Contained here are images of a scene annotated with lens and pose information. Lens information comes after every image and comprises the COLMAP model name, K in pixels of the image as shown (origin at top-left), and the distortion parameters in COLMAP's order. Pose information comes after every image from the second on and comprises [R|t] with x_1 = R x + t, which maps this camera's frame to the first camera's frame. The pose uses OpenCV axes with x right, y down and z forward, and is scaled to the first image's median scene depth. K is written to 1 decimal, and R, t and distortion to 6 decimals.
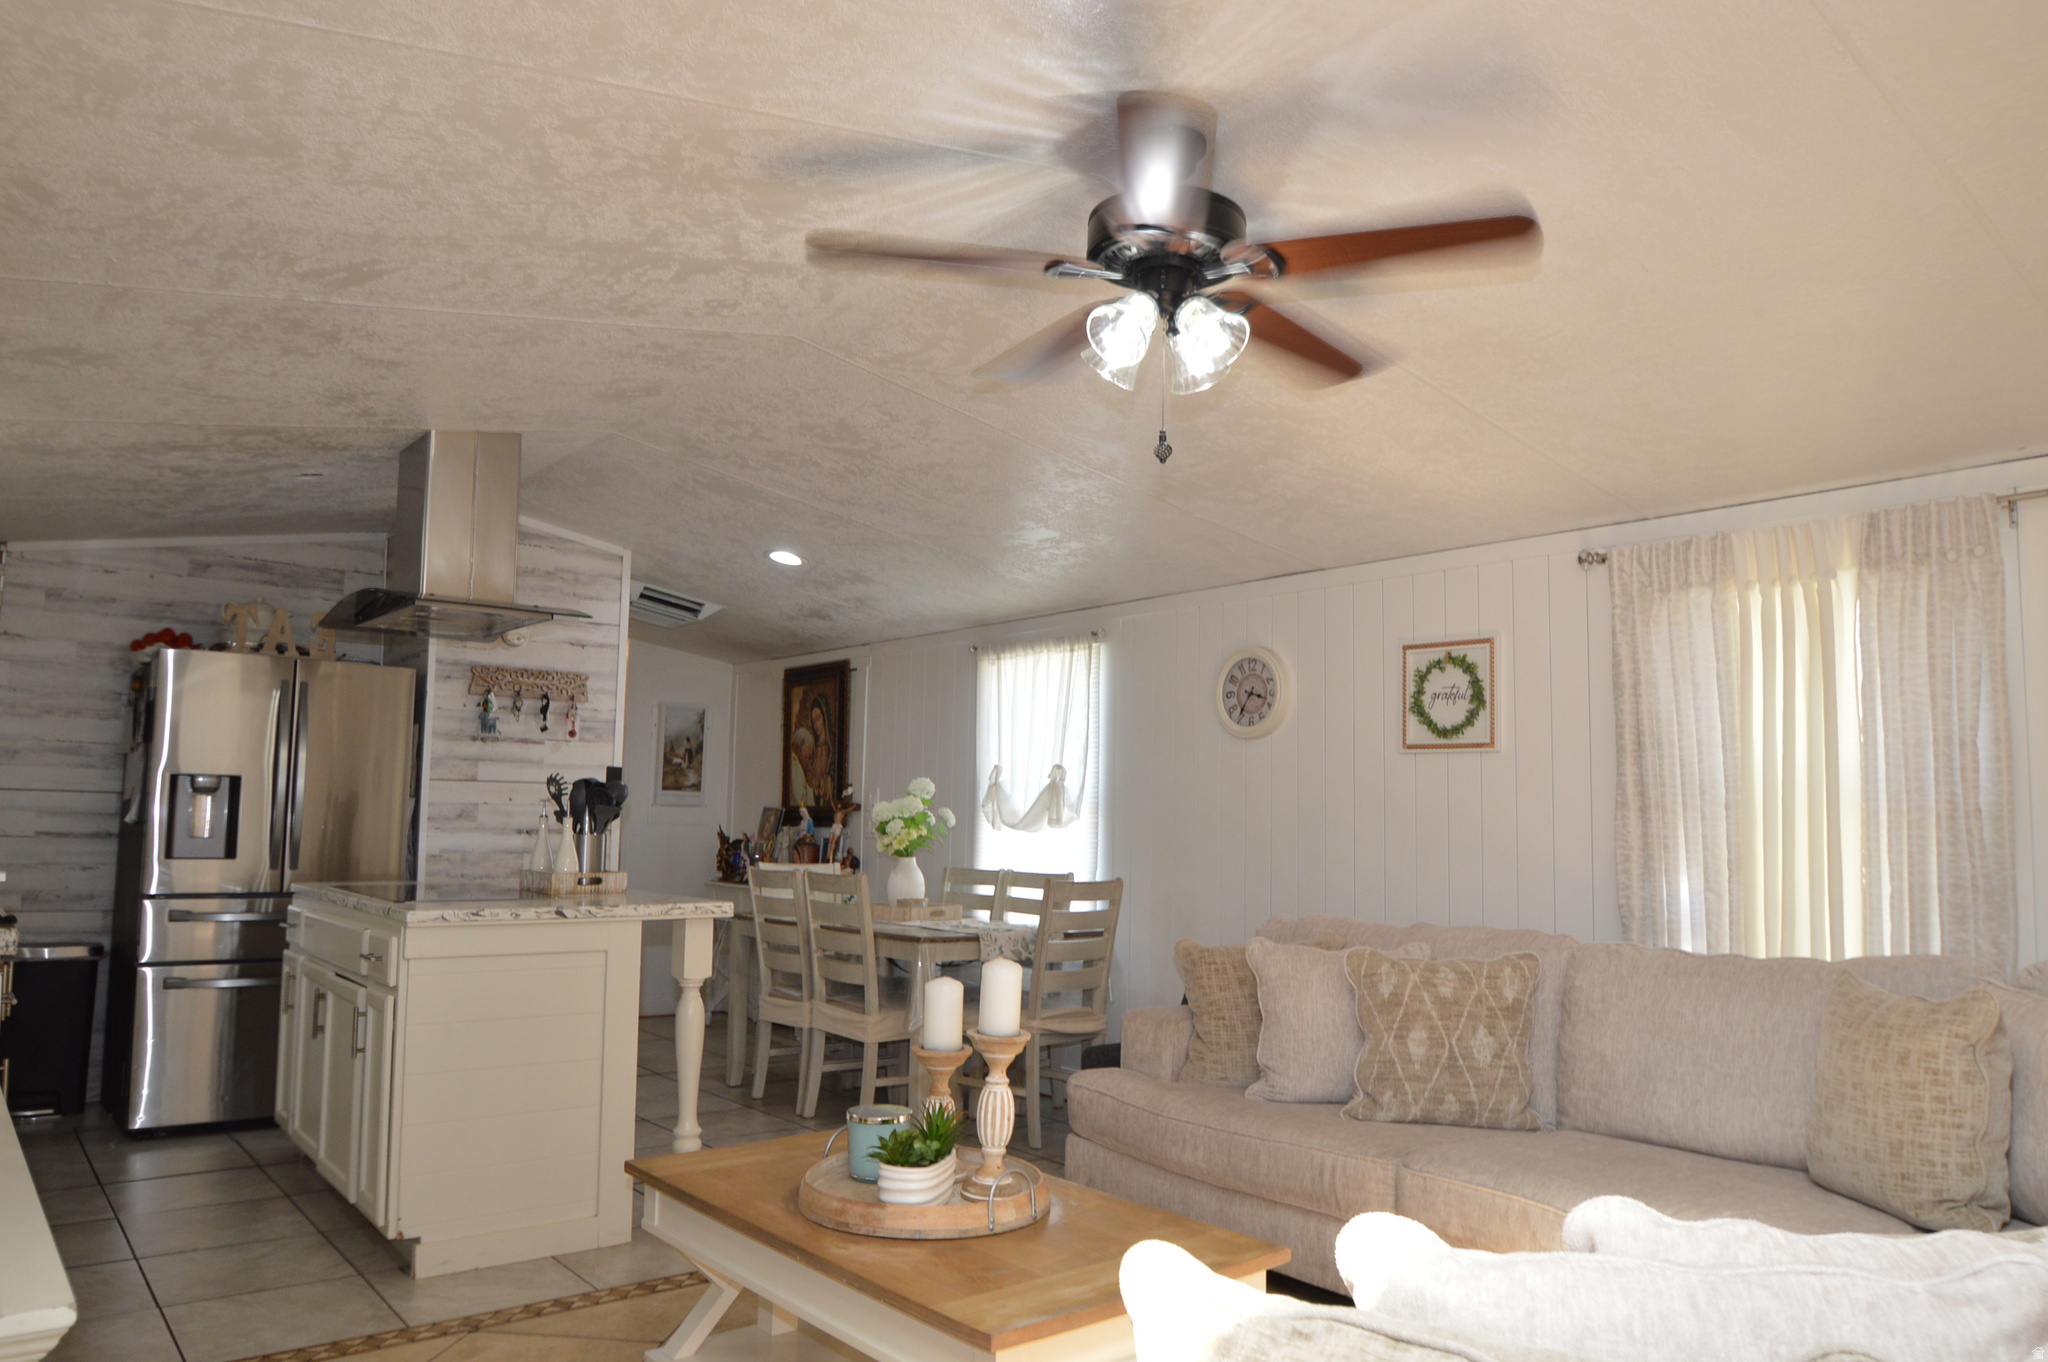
lens RADIAL K [[1414.0, 0, 1028.6], [0, 1414.0, 697.5], [0, 0, 1]] dist [-0.031641, -0.003220]
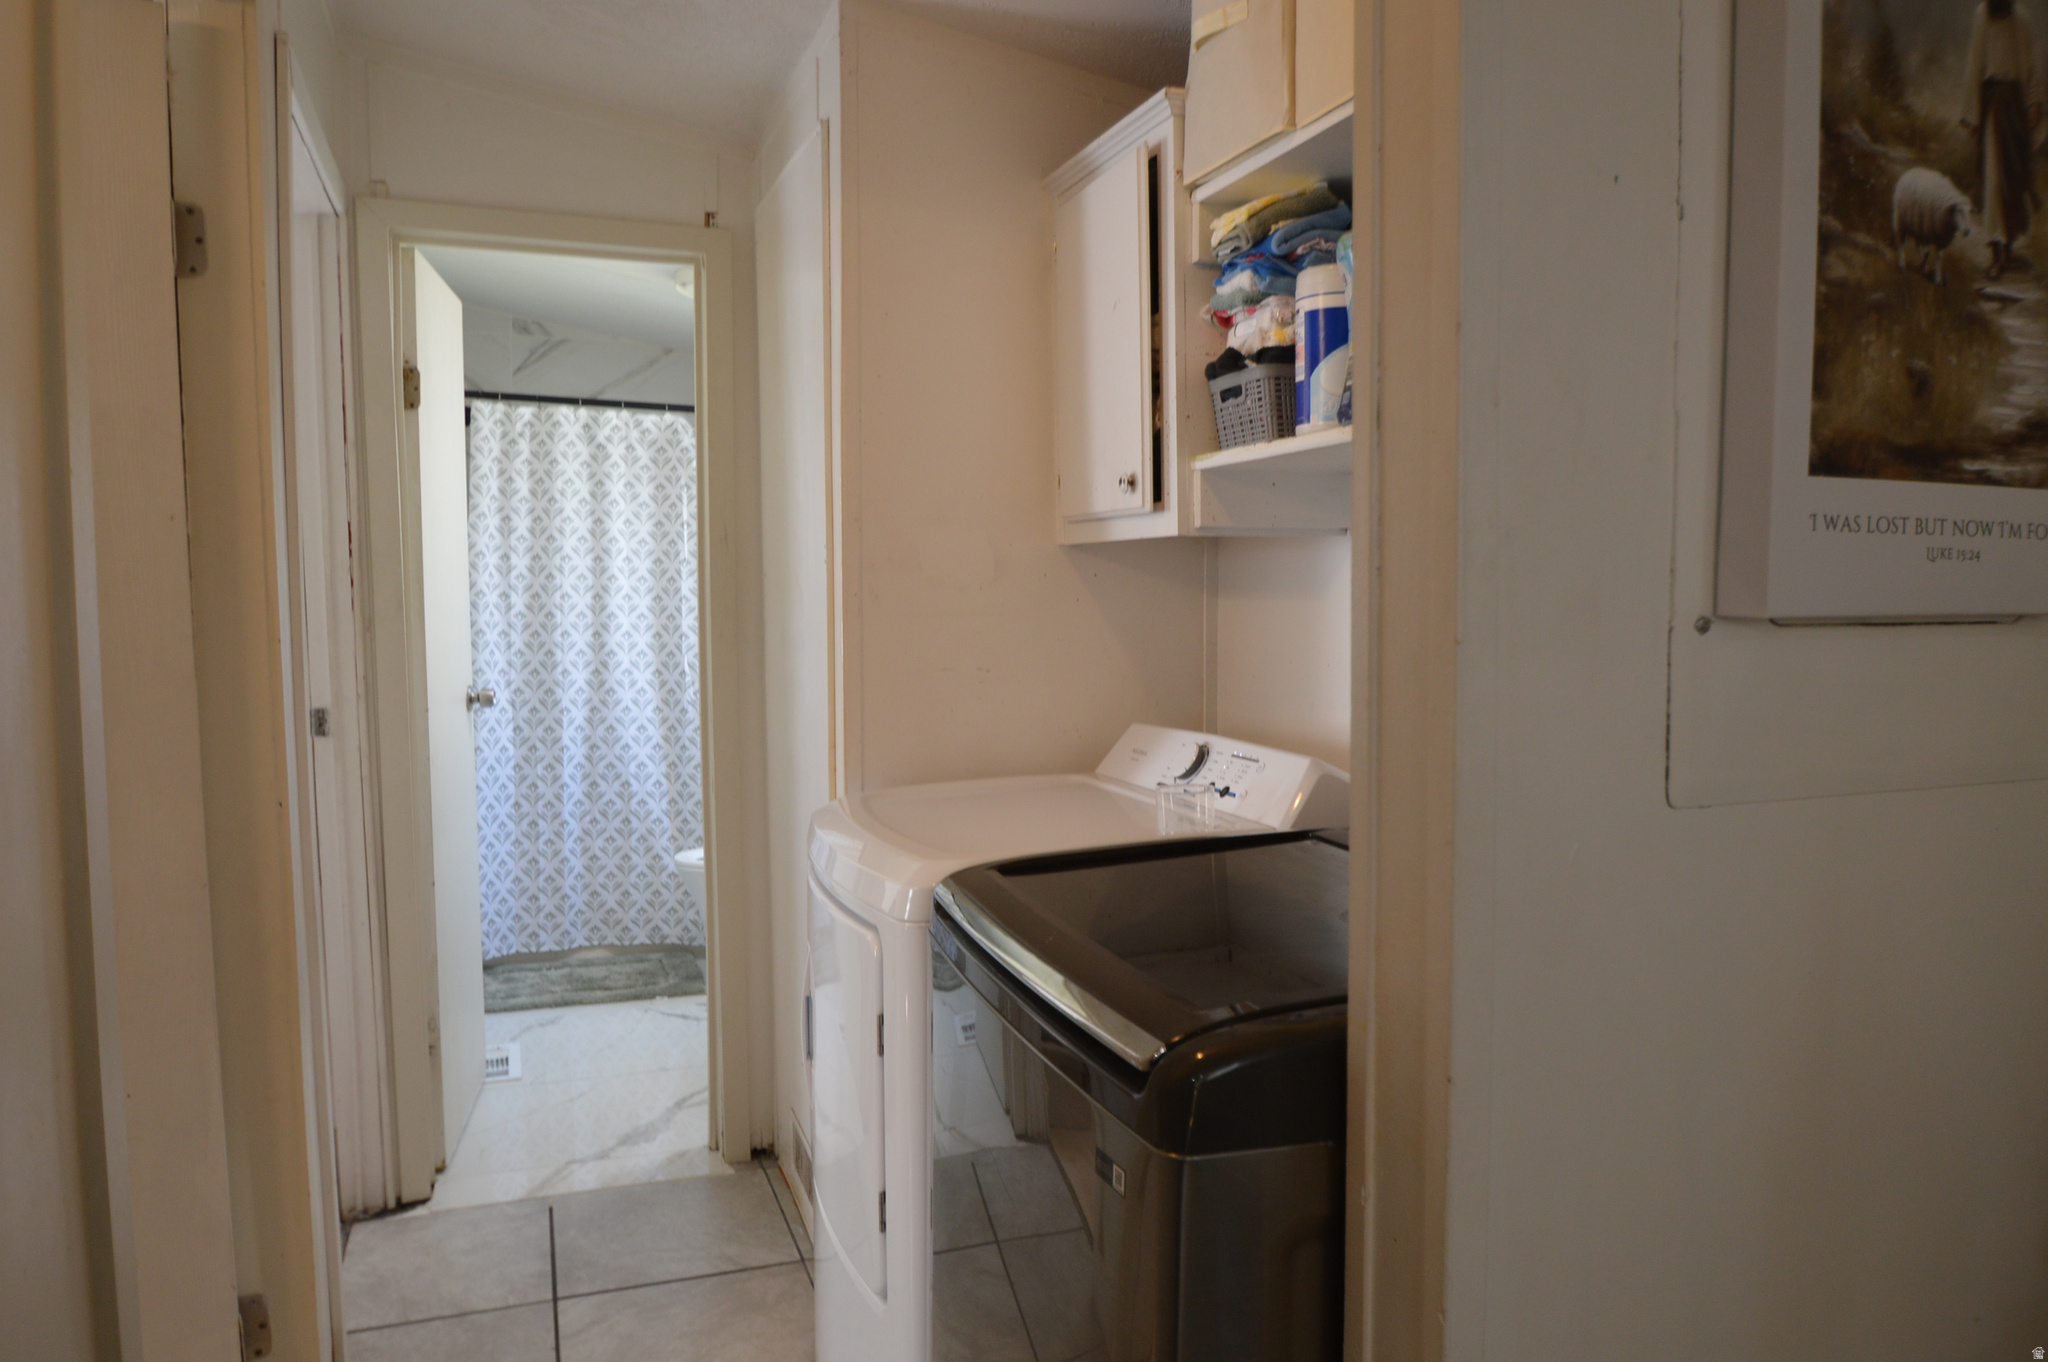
lens RADIAL K [[1414.0, 0, 1028.6], [0, 1414.0, 697.5], [0, 0, 1]] dist [-0.031641, -0.003220]
pose [[0.944837, 0.002414, -0.327532, -0.385695], [0.049706, 0.987335, 0.150664, 0.087466], [0.323748, -0.158633, 0.932750, 1.219691]]
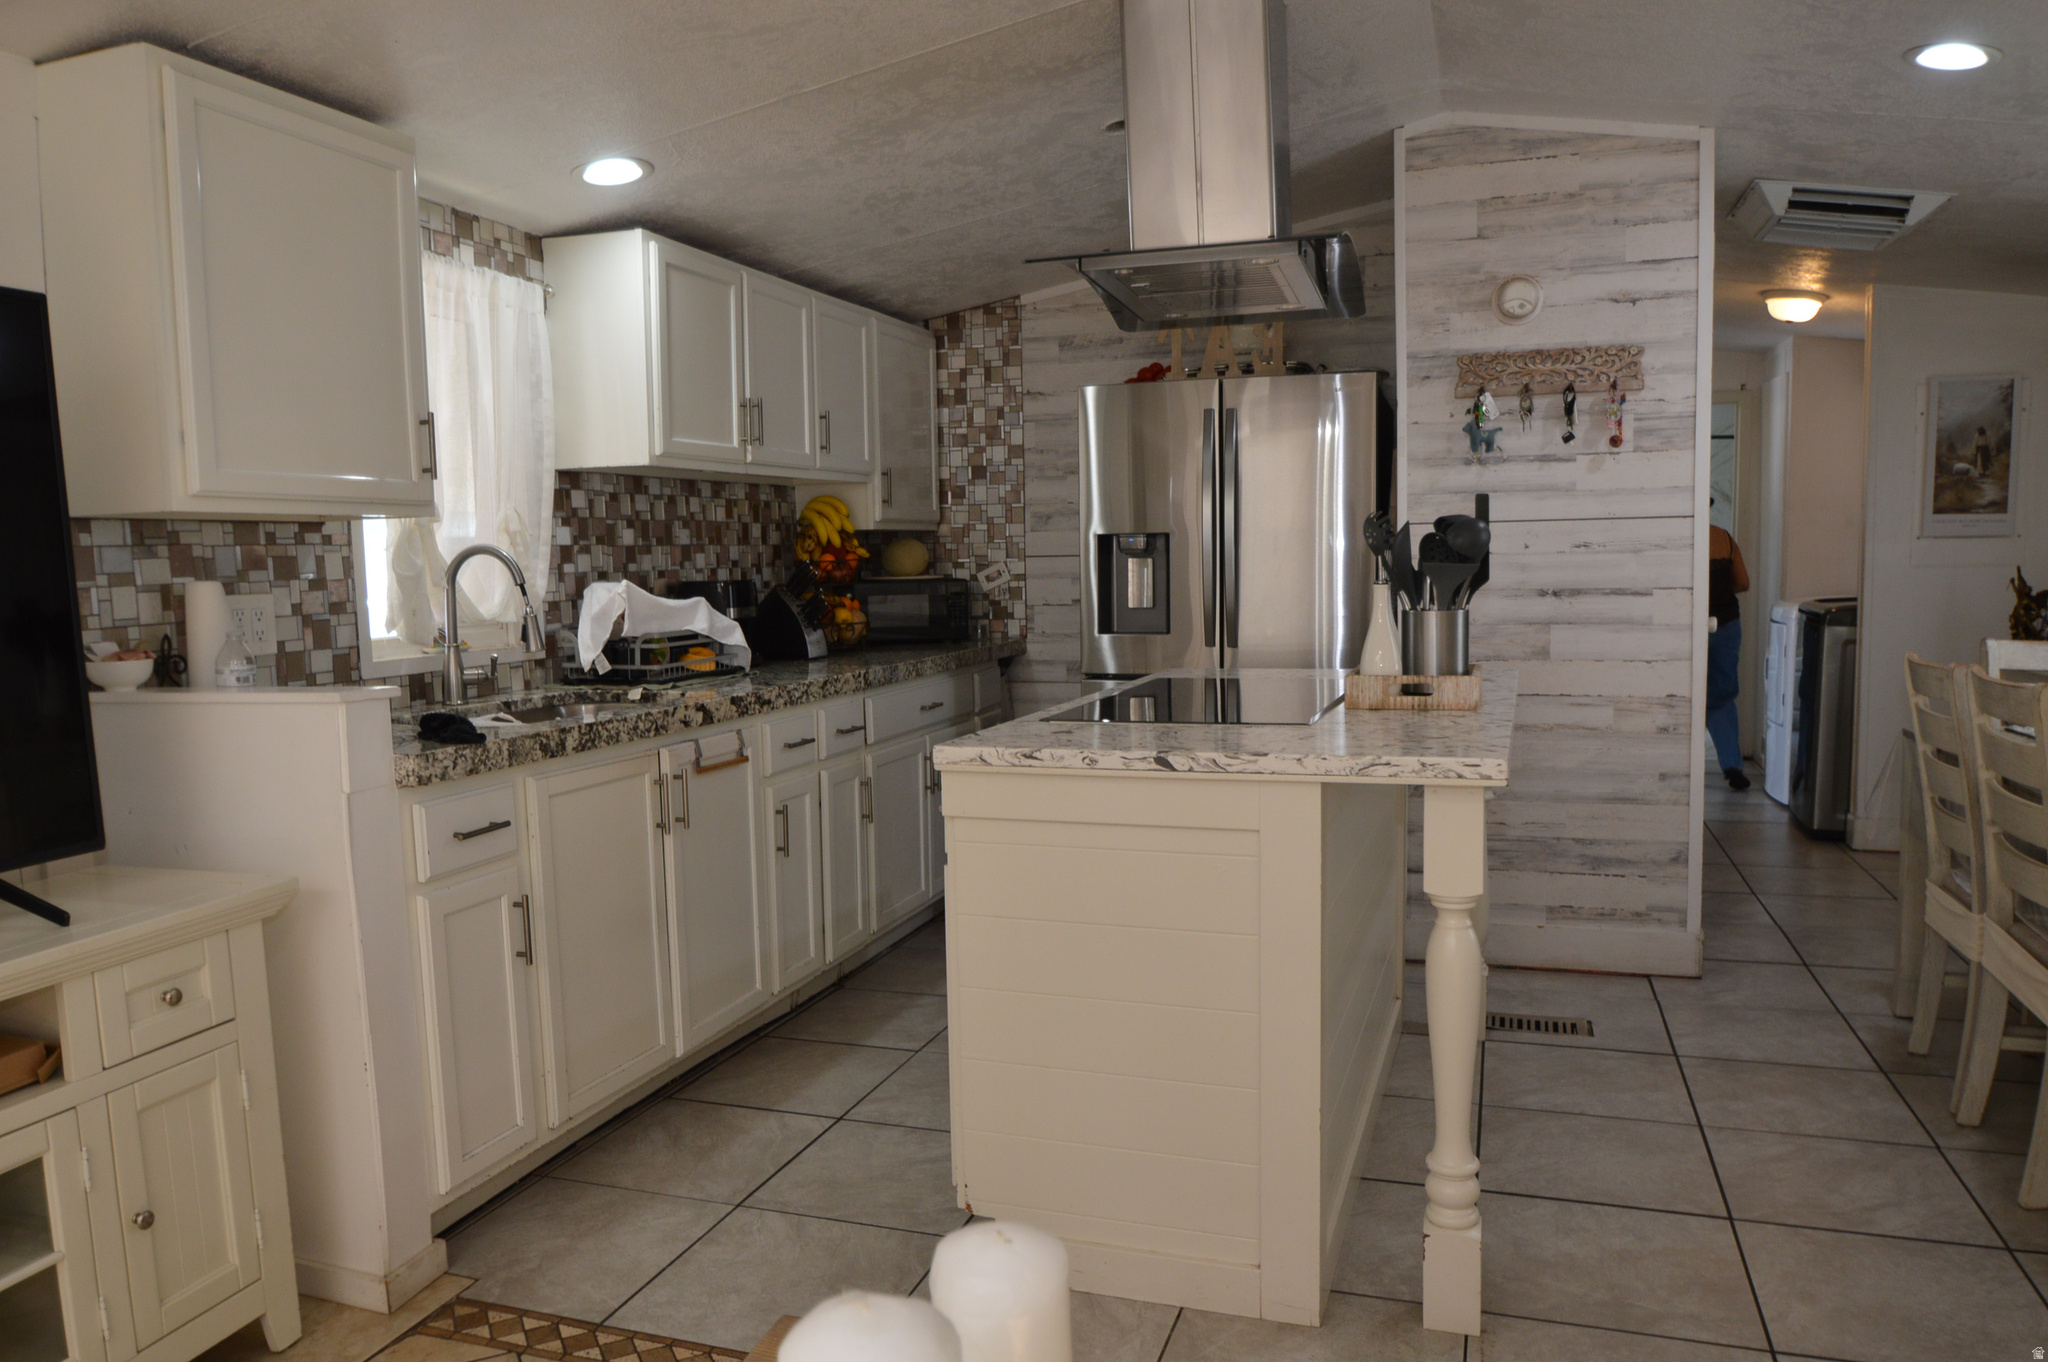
lens RADIAL K [[1414.0, 0, 1028.6], [0, 1414.0, 697.5], [0, 0, 1]] dist [-0.031641, -0.003220]
pose [[0.536144, 0.057557, -0.842162, 0.083294], [0.103896, 0.985588, 0.133502, 0.027853], [0.837709, -0.159074, 0.522436, 0.421289]]
